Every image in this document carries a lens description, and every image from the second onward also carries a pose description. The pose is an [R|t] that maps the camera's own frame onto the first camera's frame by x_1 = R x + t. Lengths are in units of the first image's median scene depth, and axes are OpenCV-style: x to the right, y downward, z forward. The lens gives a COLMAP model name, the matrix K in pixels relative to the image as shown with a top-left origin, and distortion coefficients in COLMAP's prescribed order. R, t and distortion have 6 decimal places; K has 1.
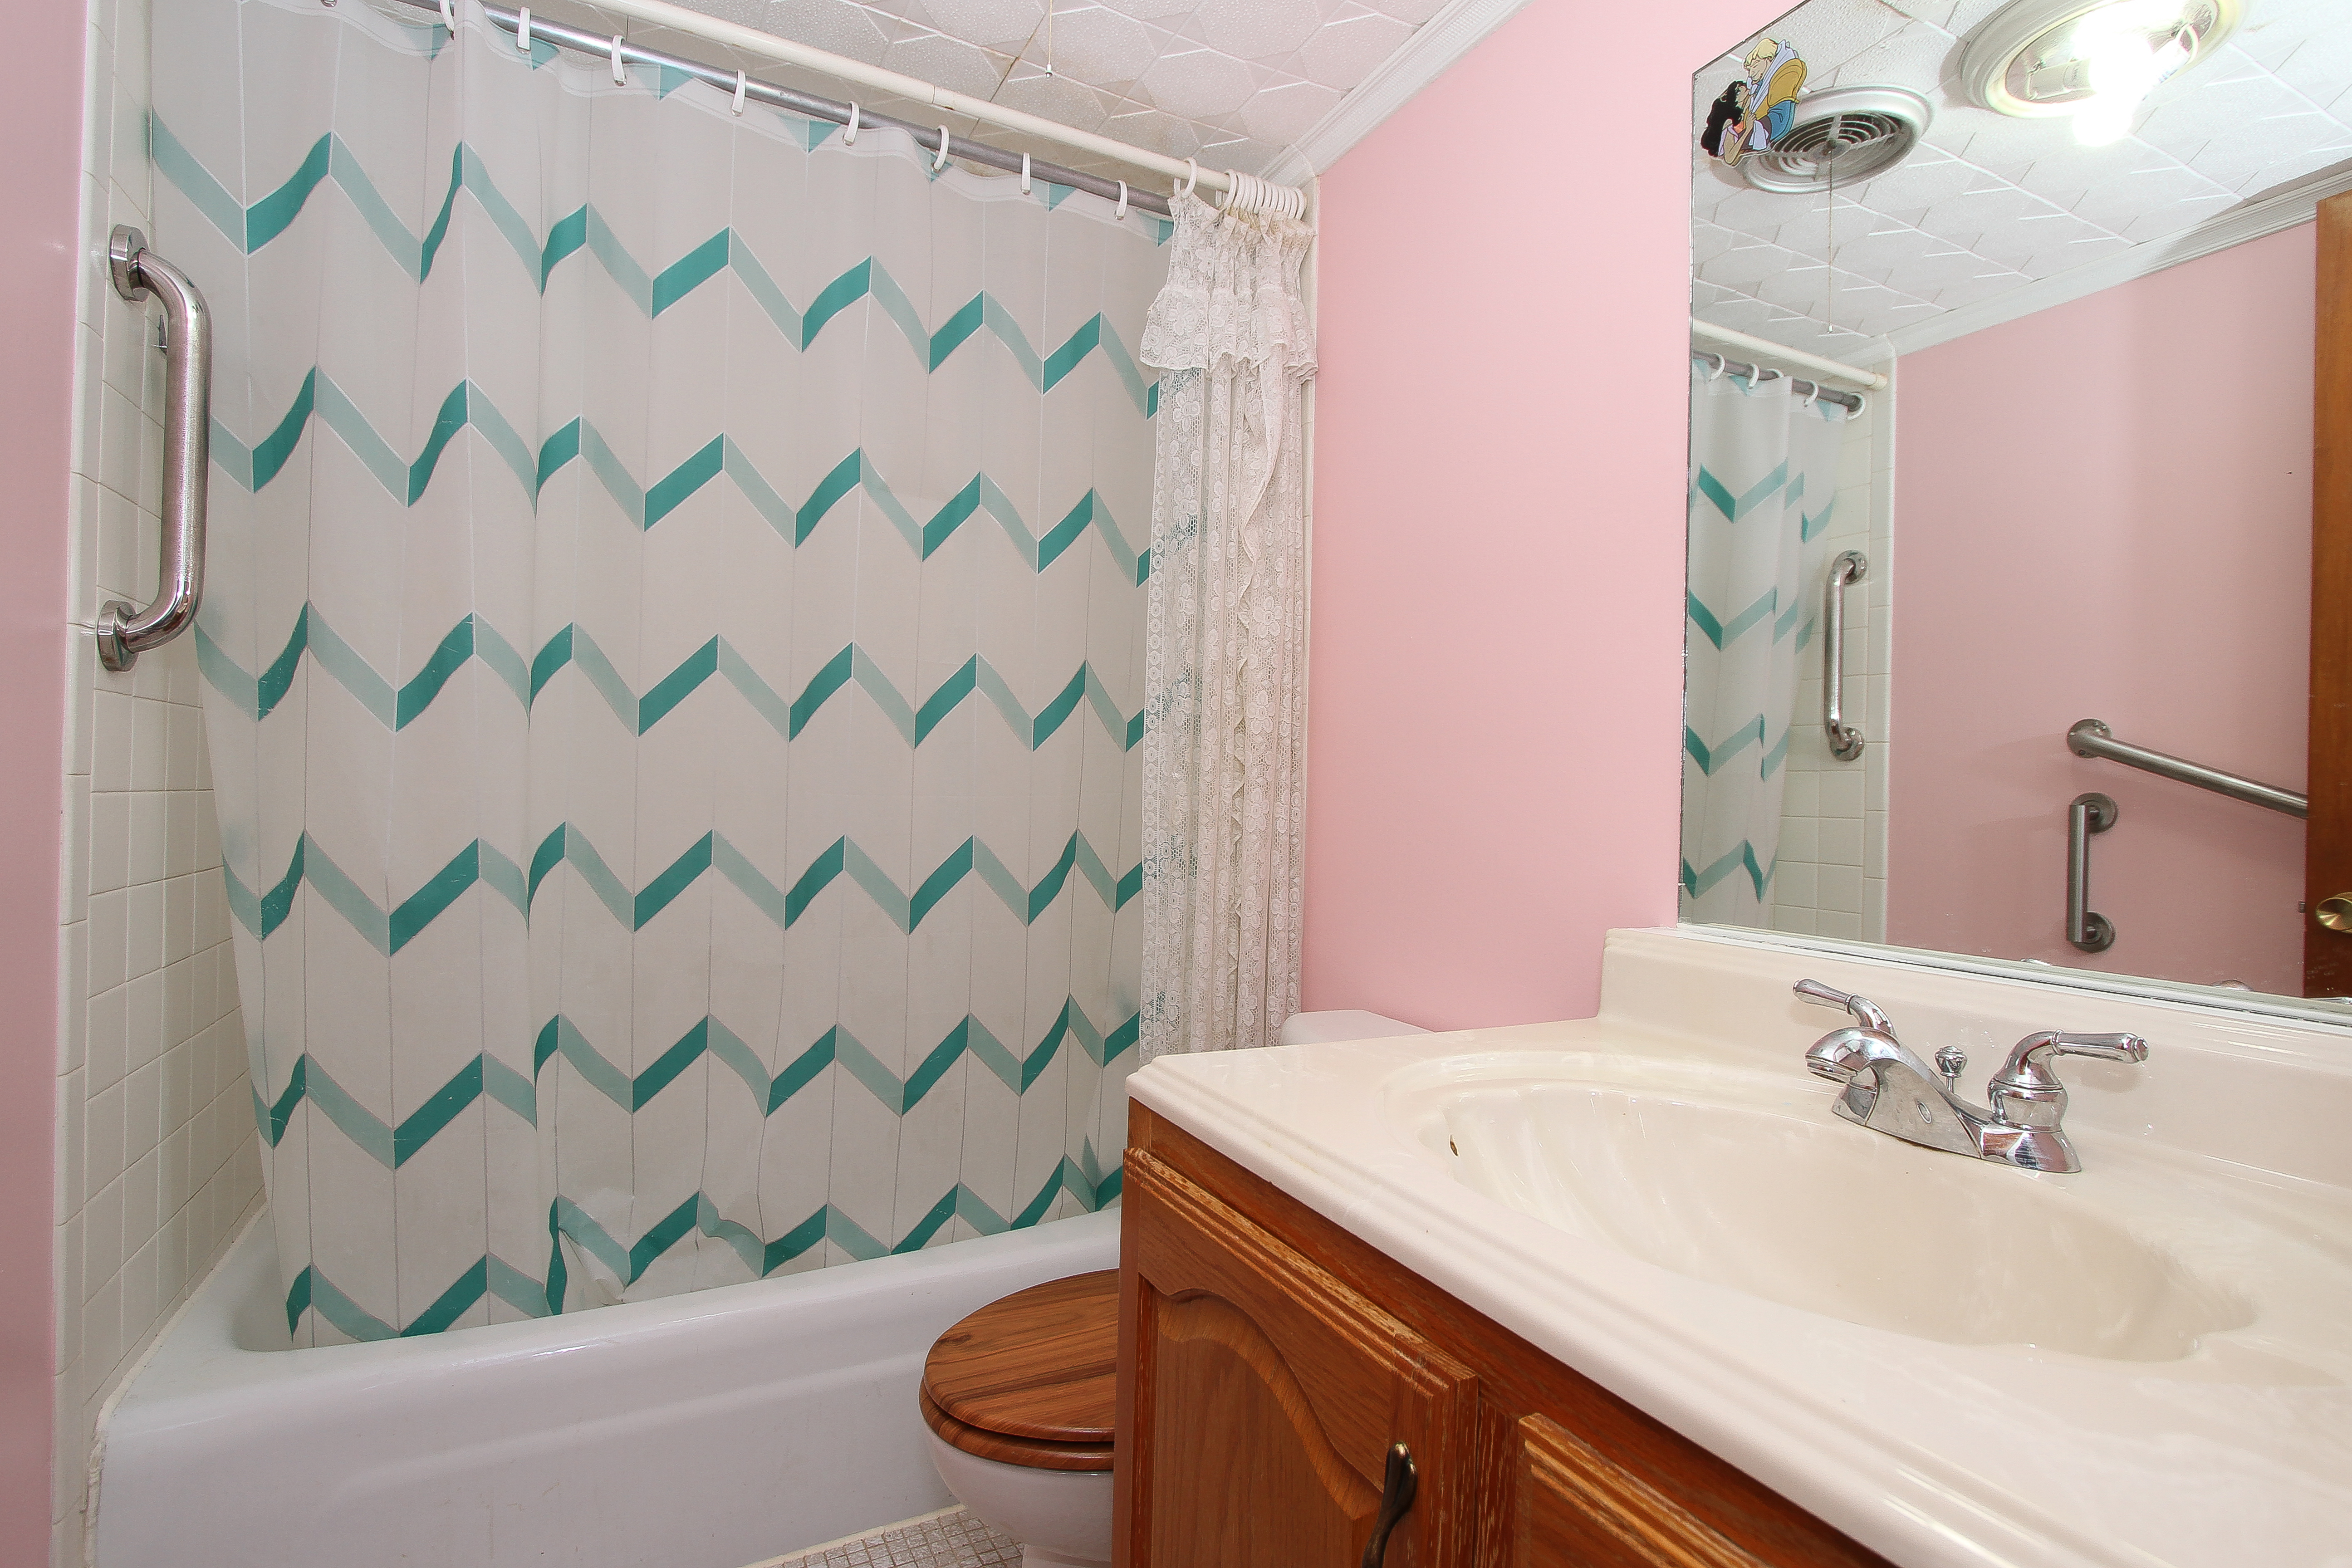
lens RADIAL K [[1116.0, 0, 1212.8], [0, 1116.0, 807.8], [0, 0, 1]] dist [-0.014421, 0.001279]
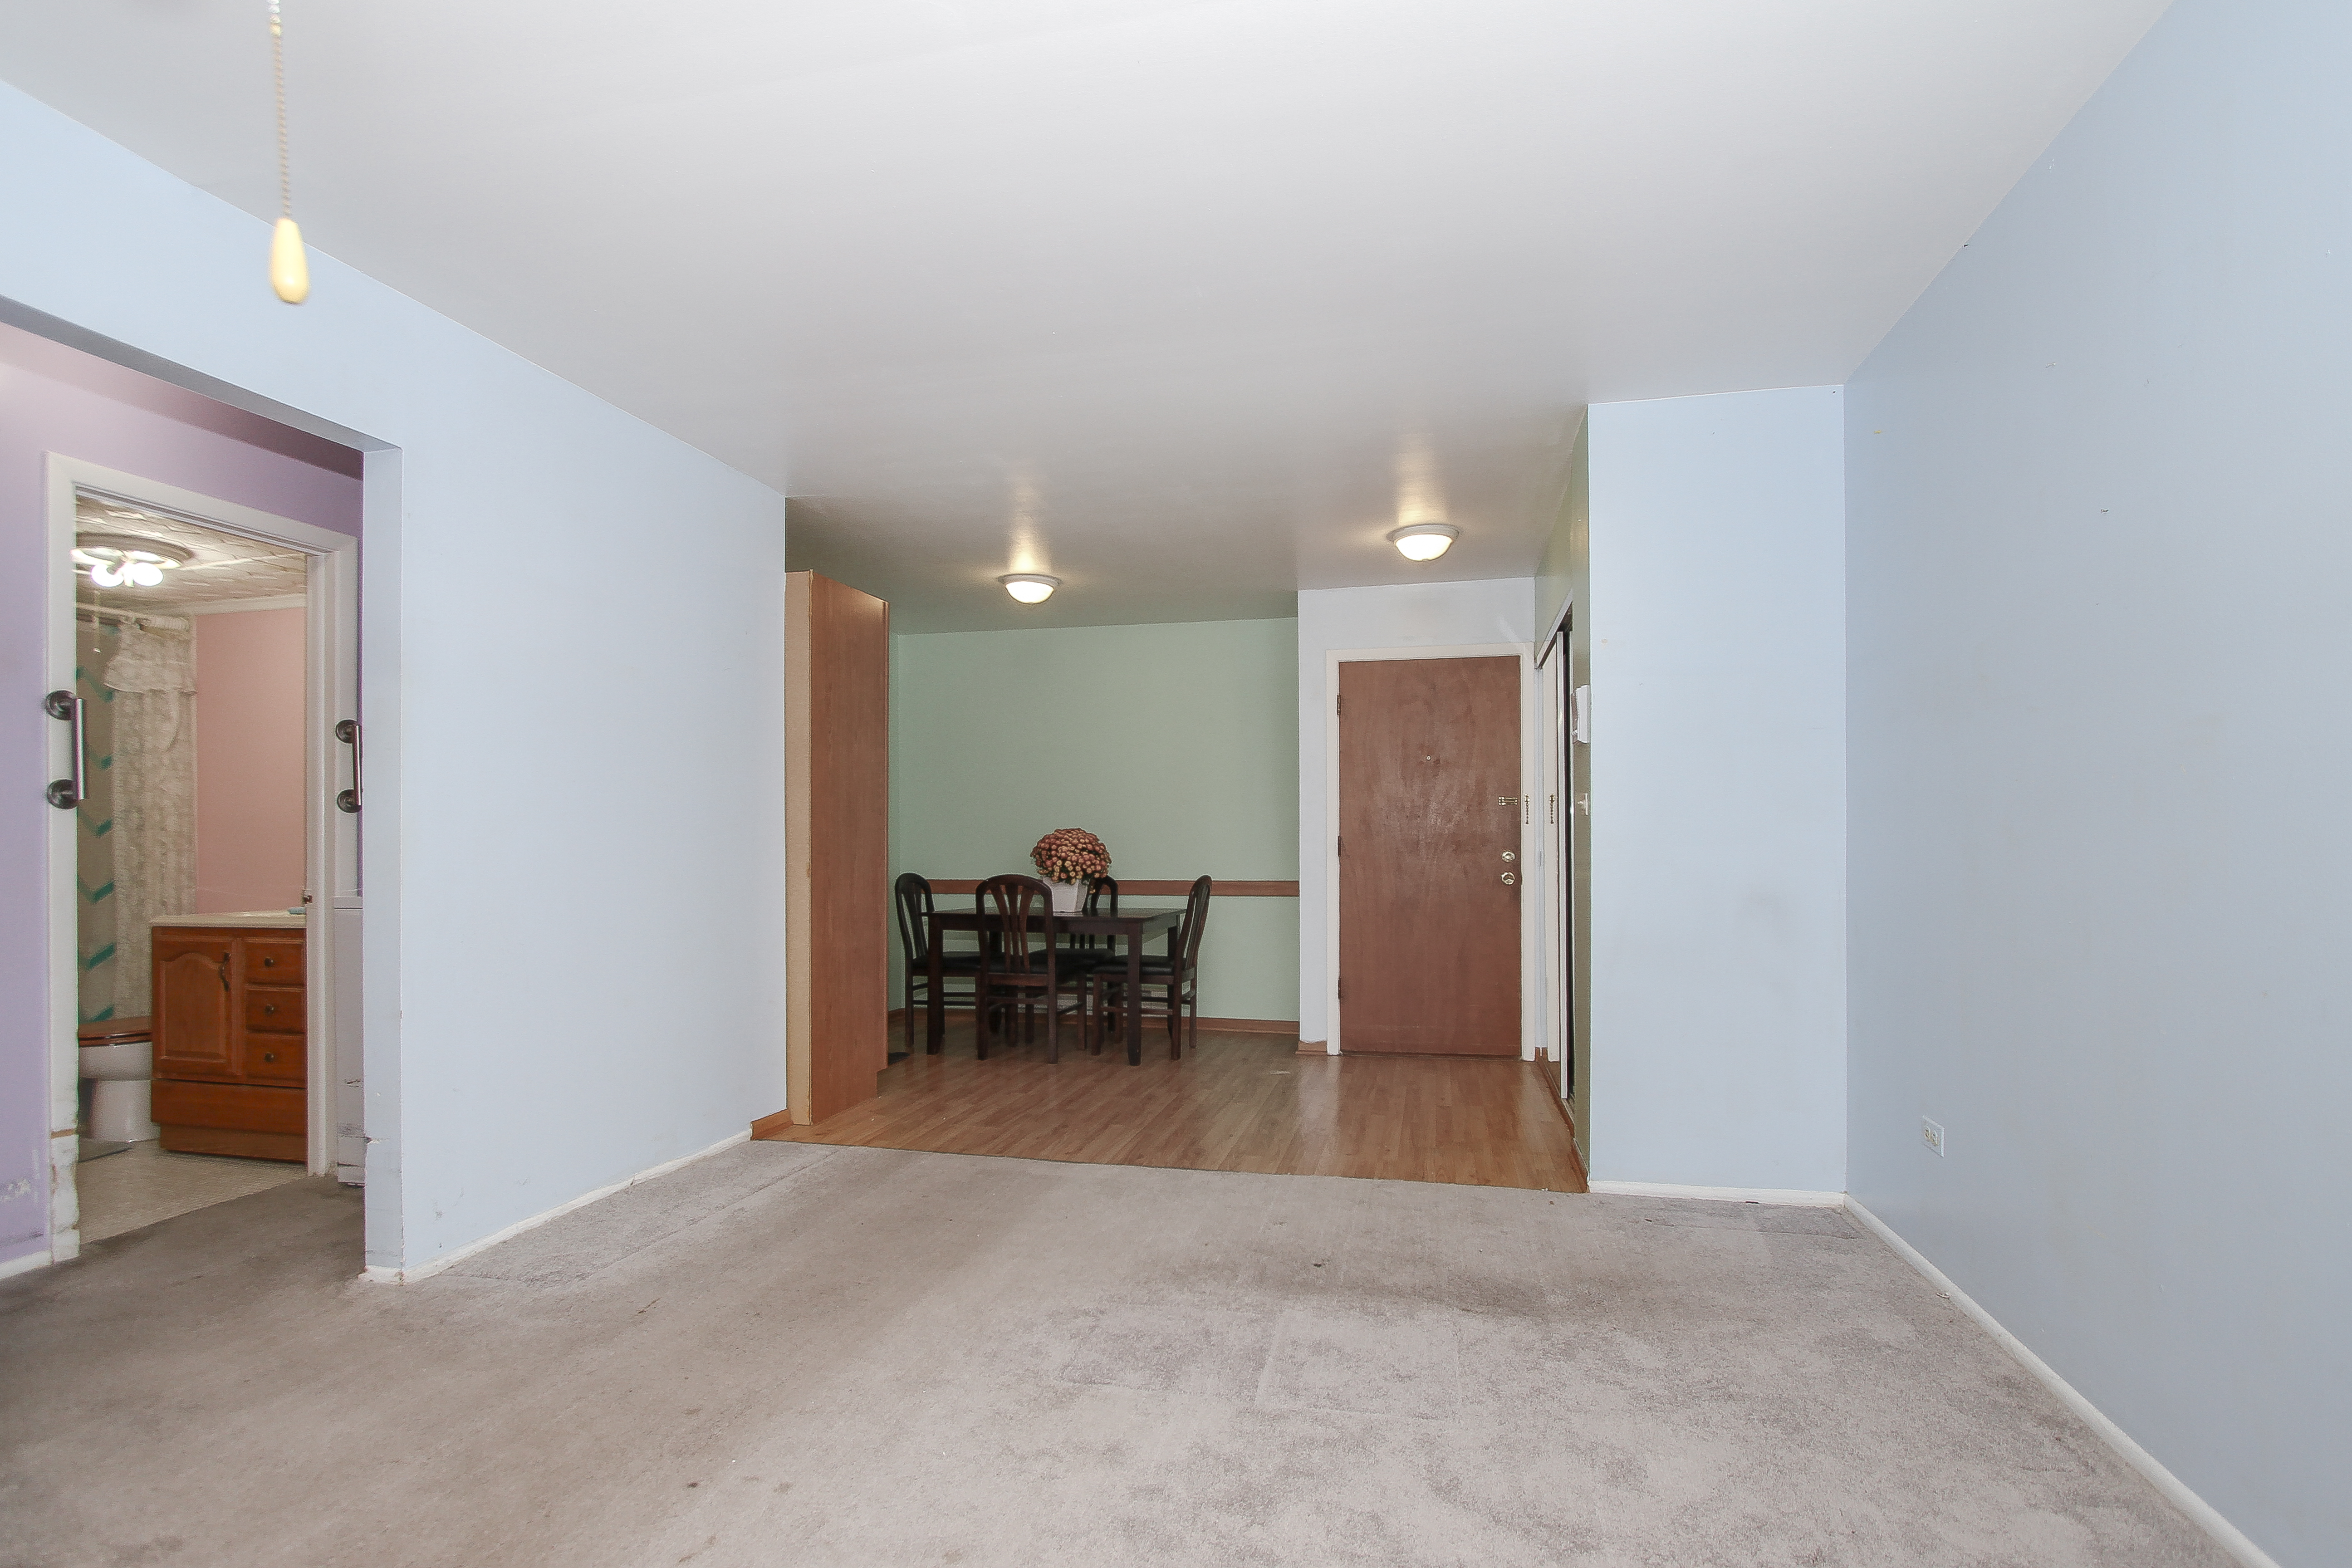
lens RADIAL K [[1116.0, 0, 1178.2], [0, 1116.0, 848.1], [0, 0, 1]] dist [-0.014421, 0.001279]
pose [[0.674996, -0.028658, 0.737264, -0.279428], [0.027309, 0.999531, 0.013850, 0.003140], [-0.737315, 0.010785, 0.675463, -2.530697]]
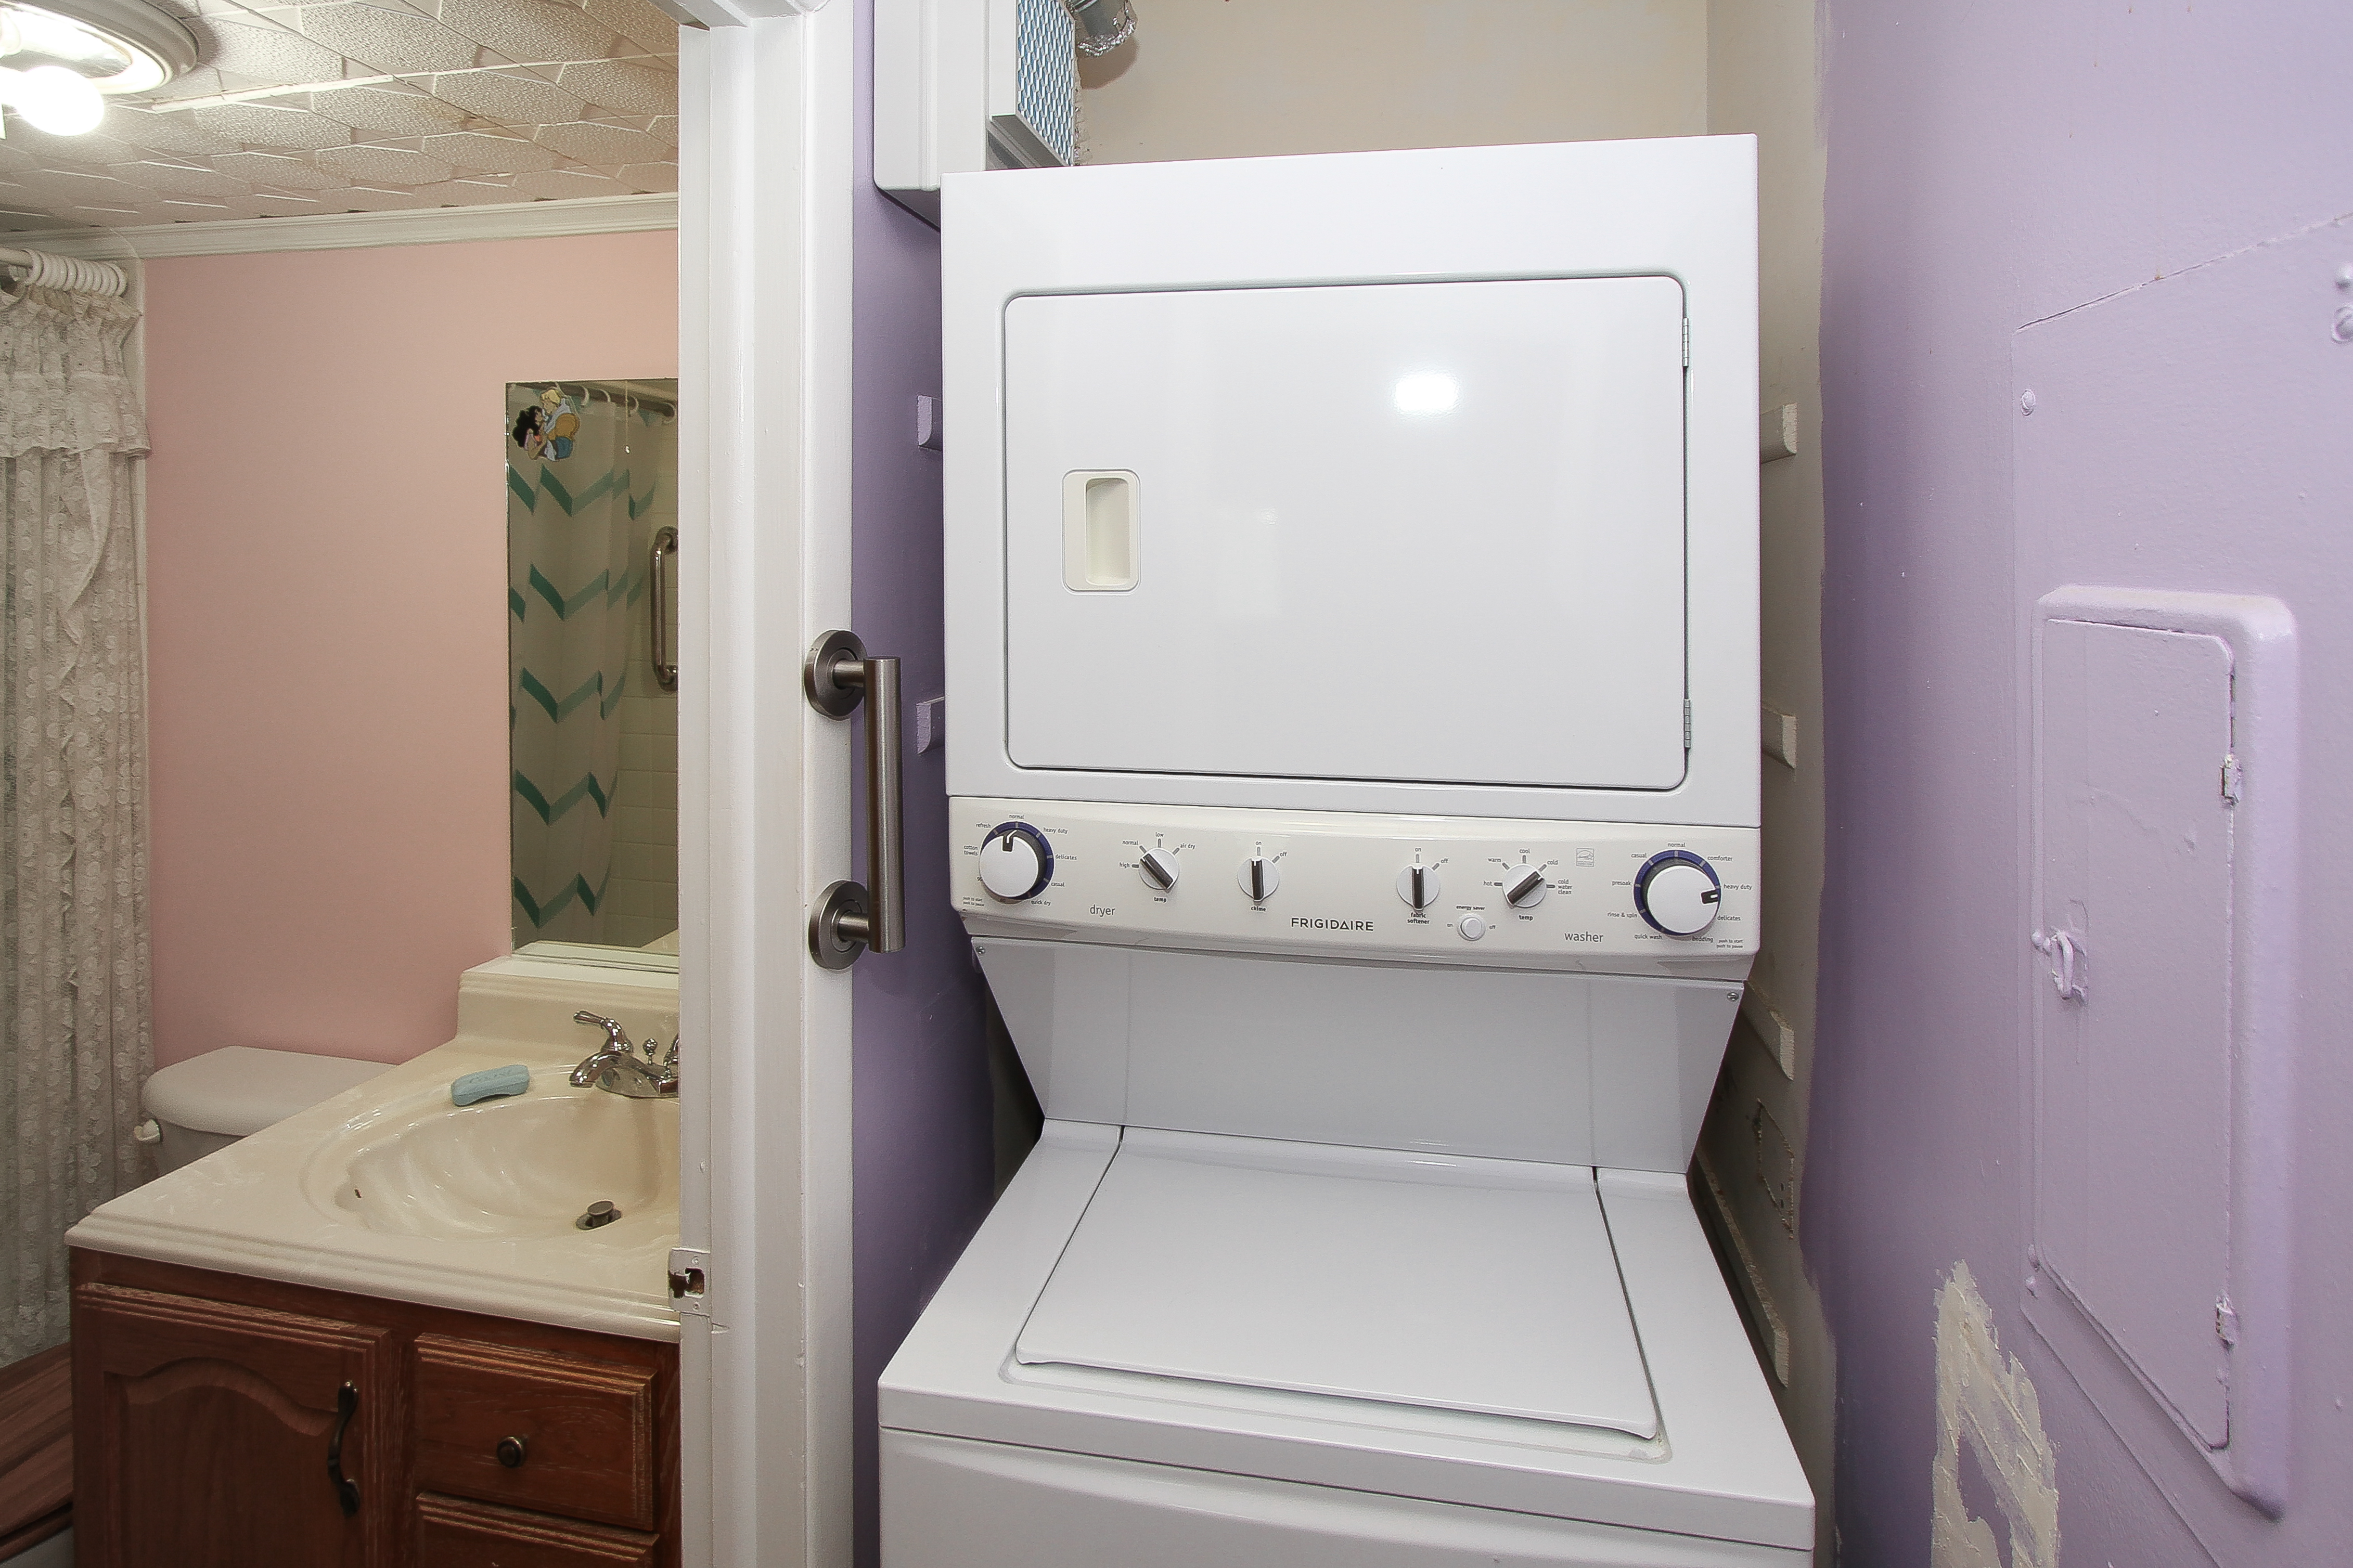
lens RADIAL K [[1212.2, 0, 1200.5], [0, 1212.2, 556.1], [0, 0, 1]] dist [-0.016827, 0.003008]
pose [[0.637664, -0.028327, 0.769793, -0.152270], [0.020462, 0.999594, 0.019833, -0.301849], [-0.770042, 0.003105, 0.637985, -0.509077]]
